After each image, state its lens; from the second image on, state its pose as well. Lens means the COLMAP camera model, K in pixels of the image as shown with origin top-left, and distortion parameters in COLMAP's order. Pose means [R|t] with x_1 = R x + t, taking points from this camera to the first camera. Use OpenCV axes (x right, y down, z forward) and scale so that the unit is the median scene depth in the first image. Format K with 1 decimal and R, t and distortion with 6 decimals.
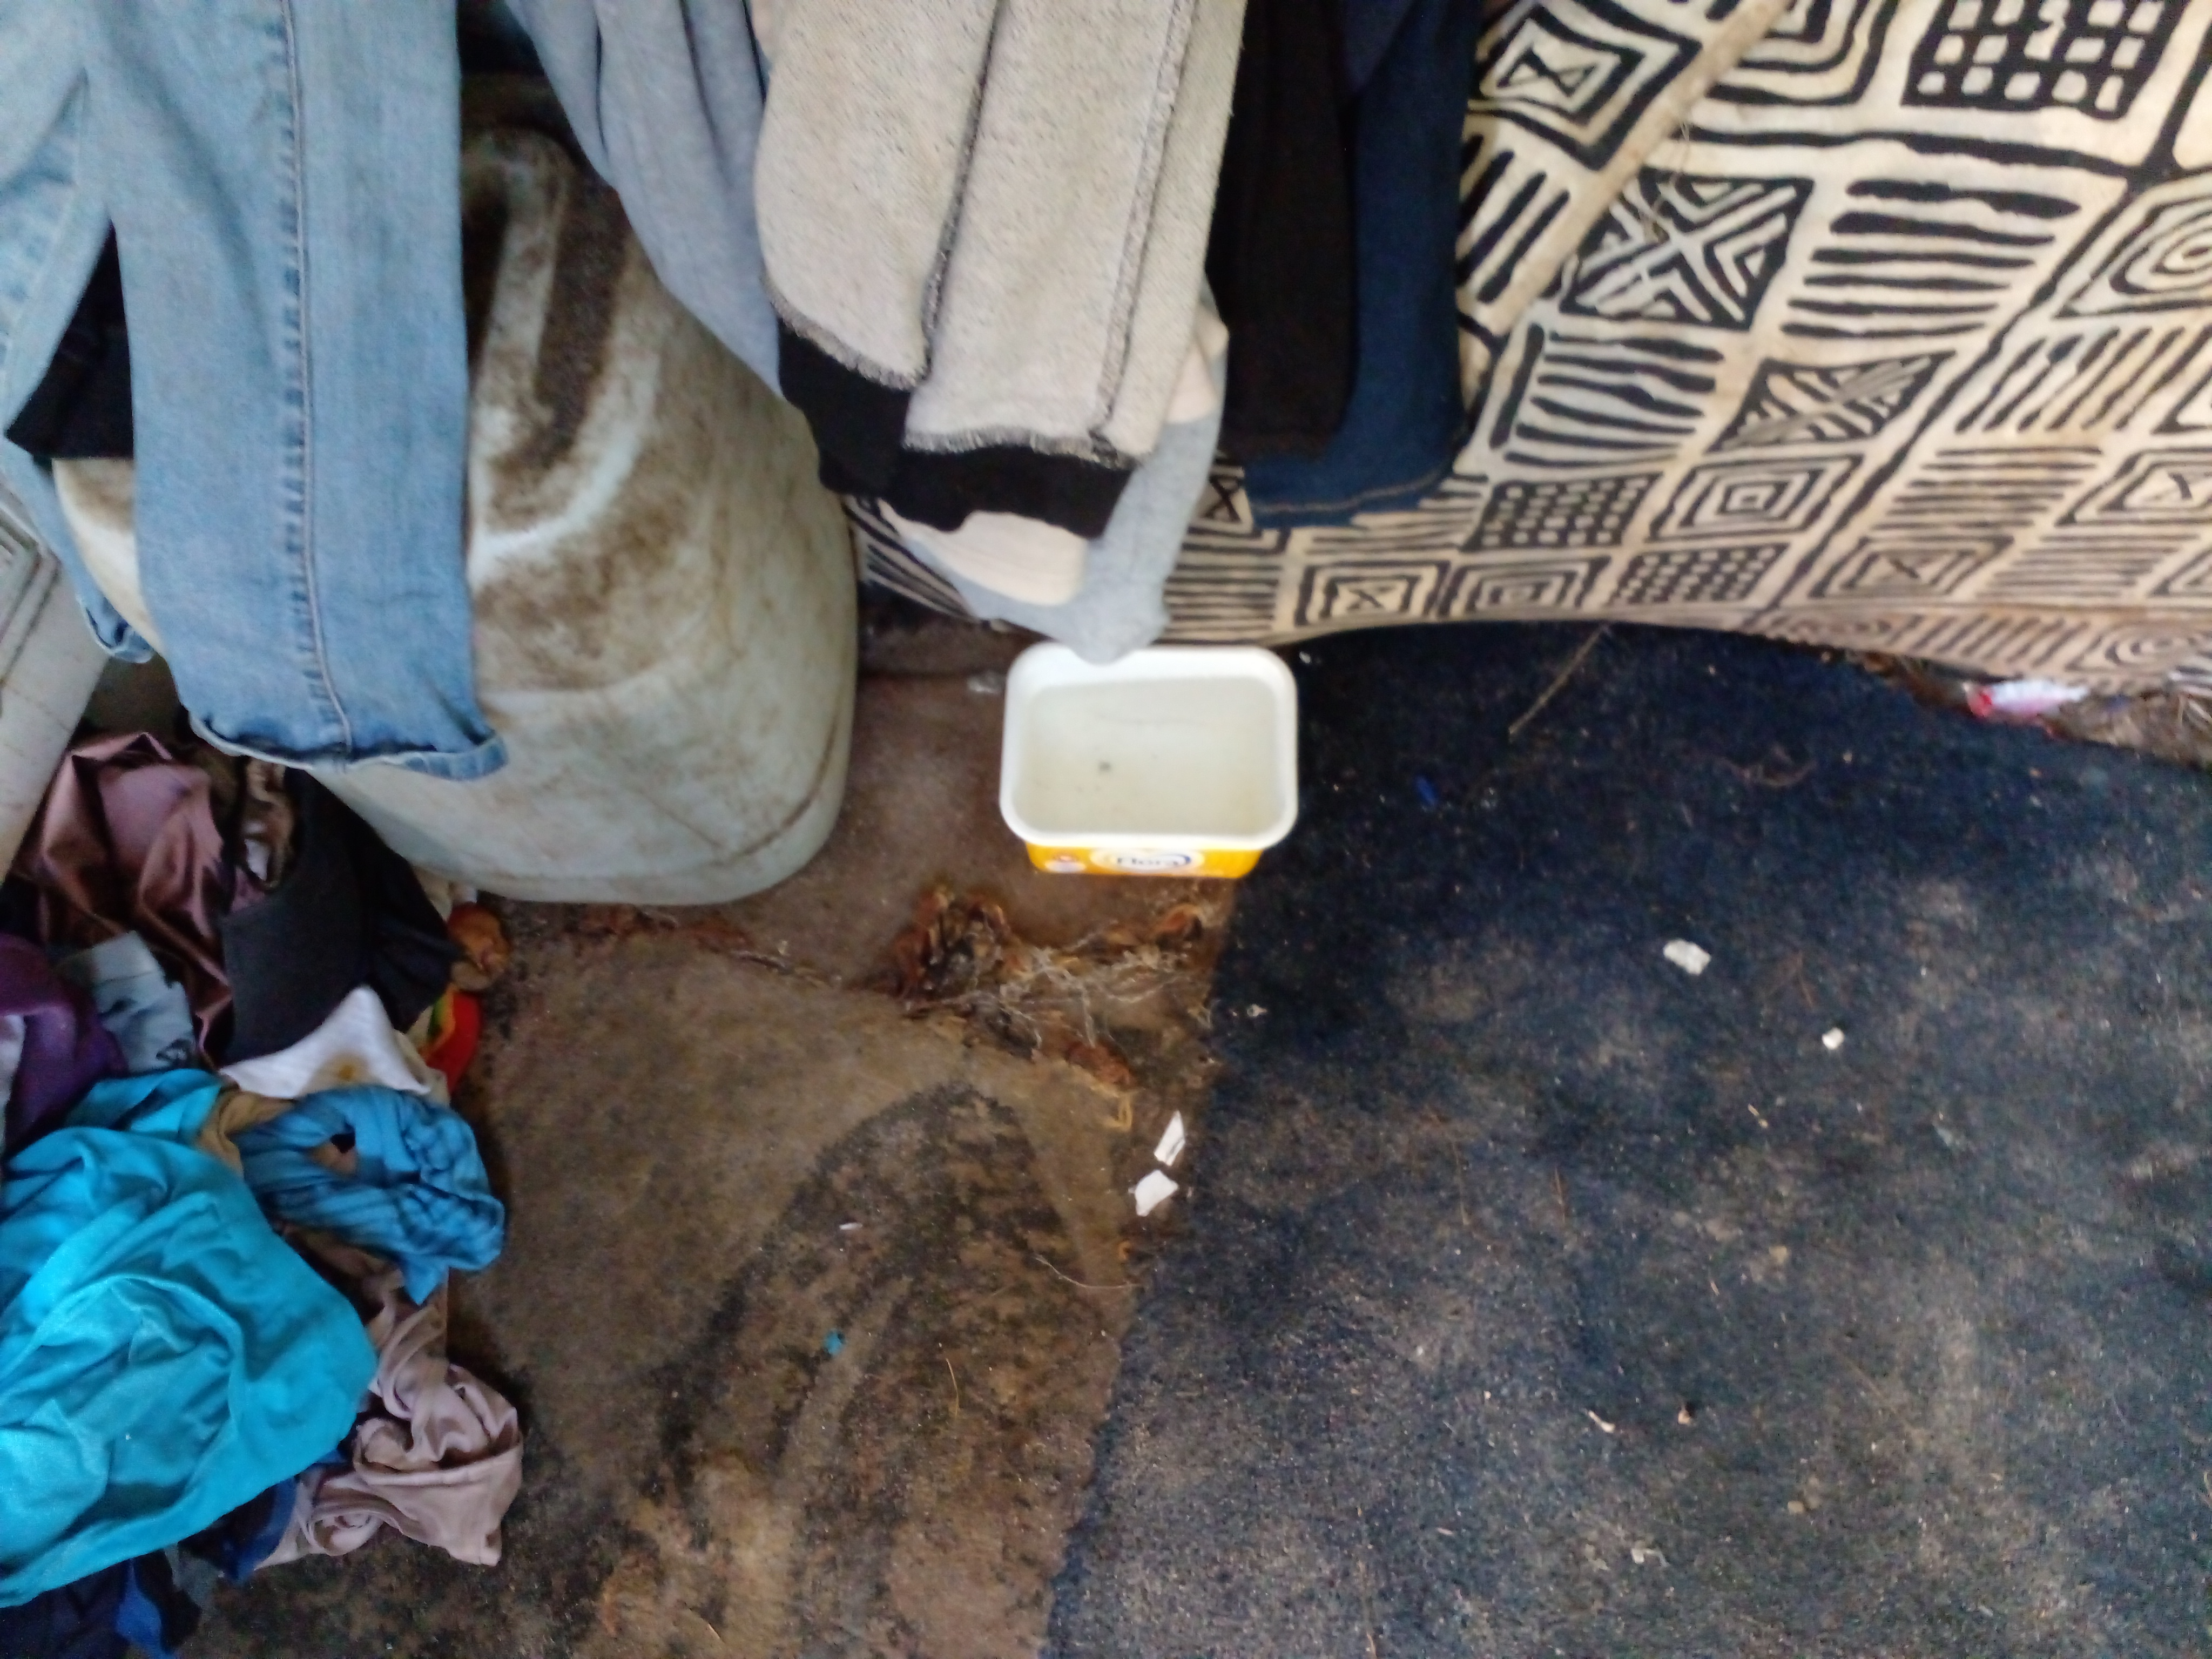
lens RADIAL K [[1742.8, 0, 1103.5], [0, 1742.8, 837.2], [0, 0, 1]] dist [0.116781, -0.002038]
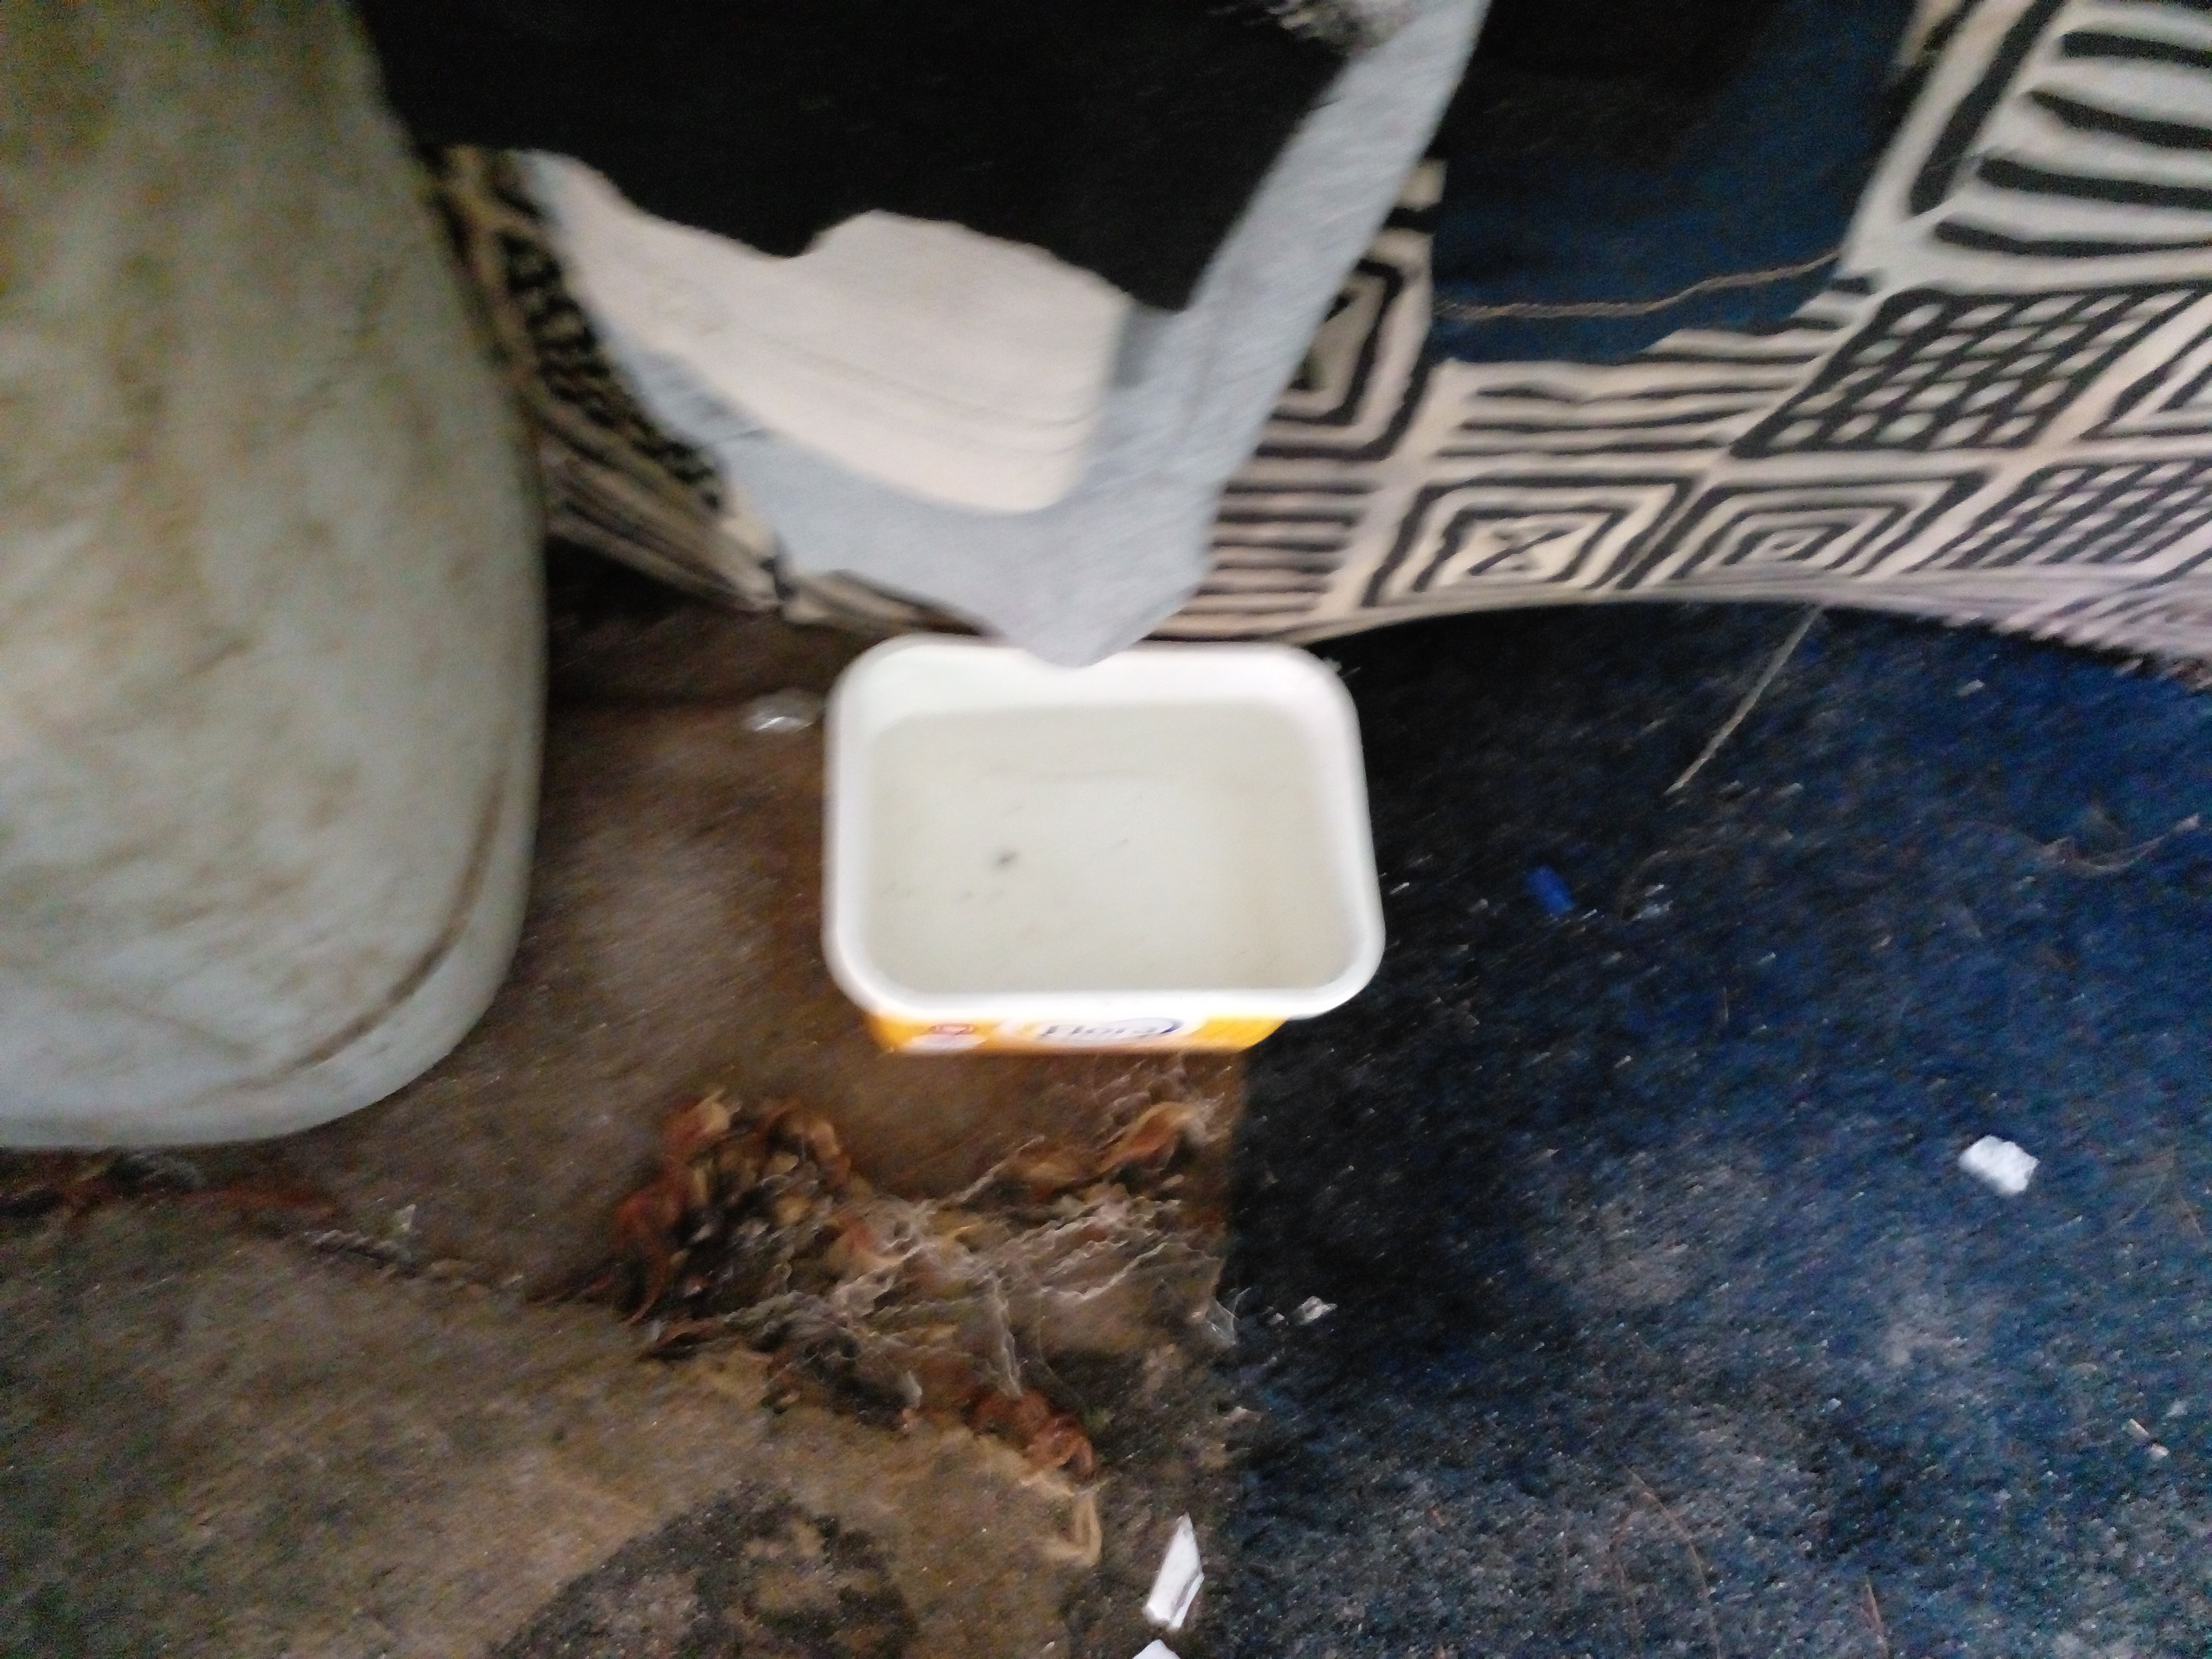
lens RADIAL K [[1781.7, 0, 1138.8], [0, 1781.7, 850.0], [0, 0, 1]] dist [0.001274, -0.009365]
pose [[0.986116, -0.018642, 0.165007, -0.055657], [0.020396, 0.999752, -0.008939, -0.039845], [-0.164800, 0.012181, 0.986252, 0.460928]]
